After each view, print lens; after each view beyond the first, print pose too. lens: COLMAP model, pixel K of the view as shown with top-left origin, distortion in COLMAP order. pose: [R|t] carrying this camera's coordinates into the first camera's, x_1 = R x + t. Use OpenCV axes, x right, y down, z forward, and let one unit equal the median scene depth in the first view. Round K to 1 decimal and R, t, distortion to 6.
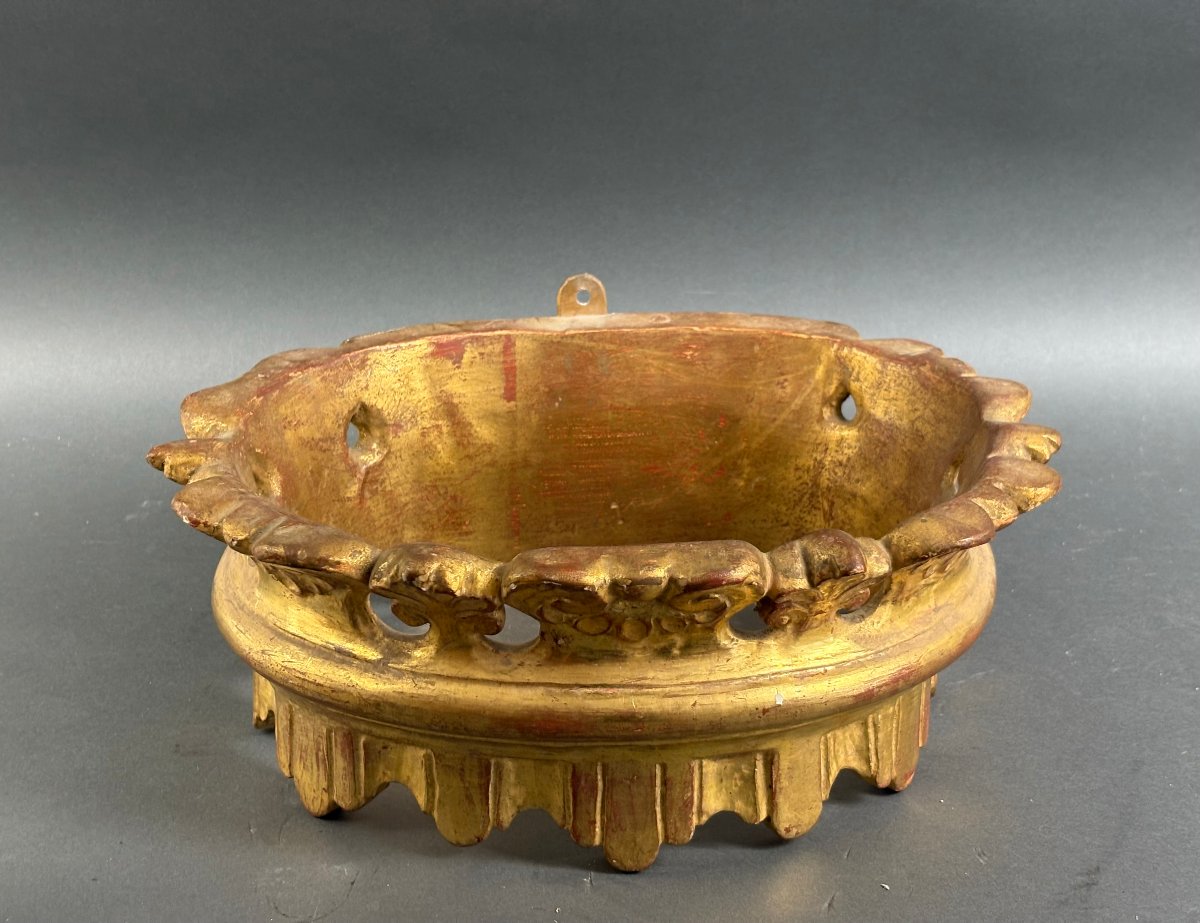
lens RADIAL K [[1847.2, 0, 600.0], [0, 1847.2, 461.5], [0, 0, 1]] dist [0.224135, -0.864787]
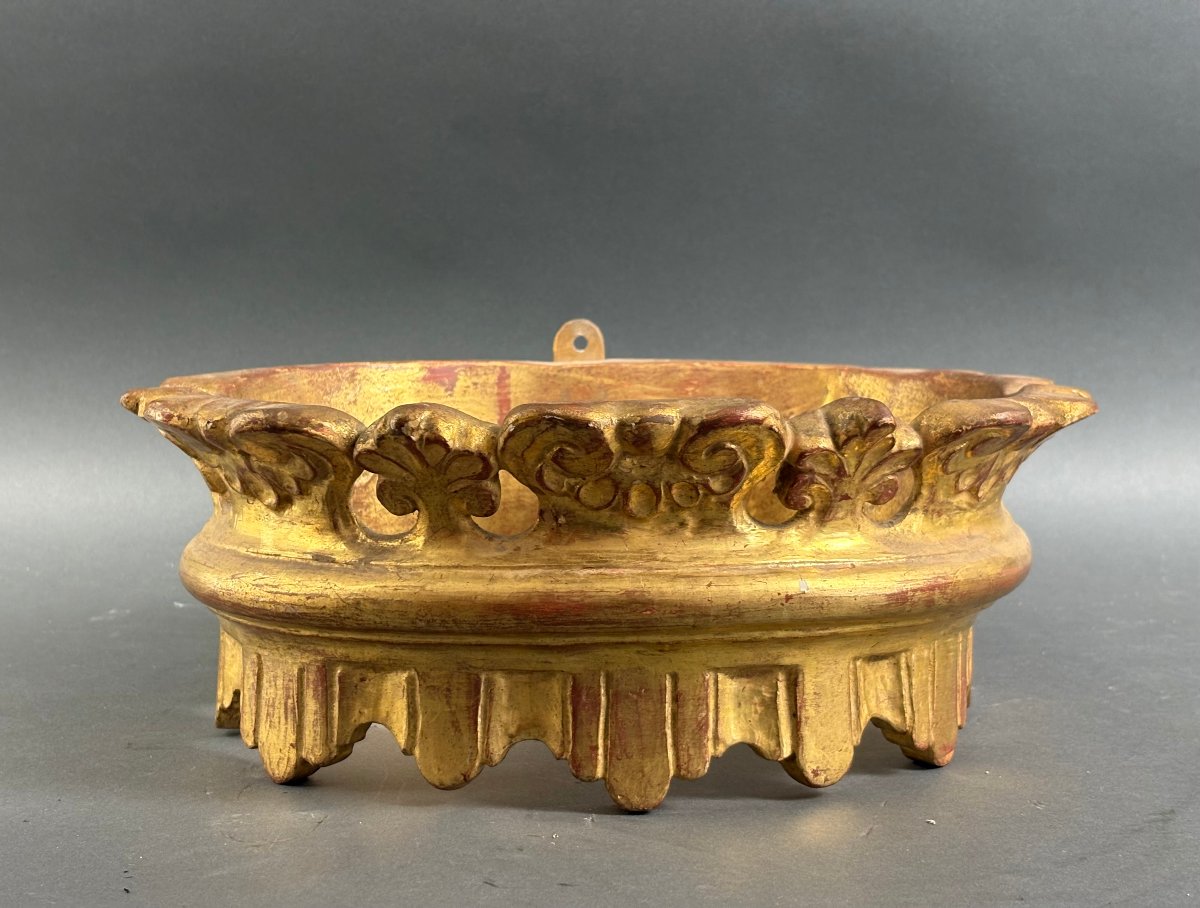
lens RADIAL K [[1815.0, 0, 568.2], [0, 1815.0, 450.8], [0, 0, 1]] dist [0.229981, -0.877589]
pose [[0.999968, 0.005620, -0.005712, -0.012197], [-0.007007, 0.959120, -0.282914, 0.300573], [0.003888, 0.282945, 0.959128, 0.126716]]
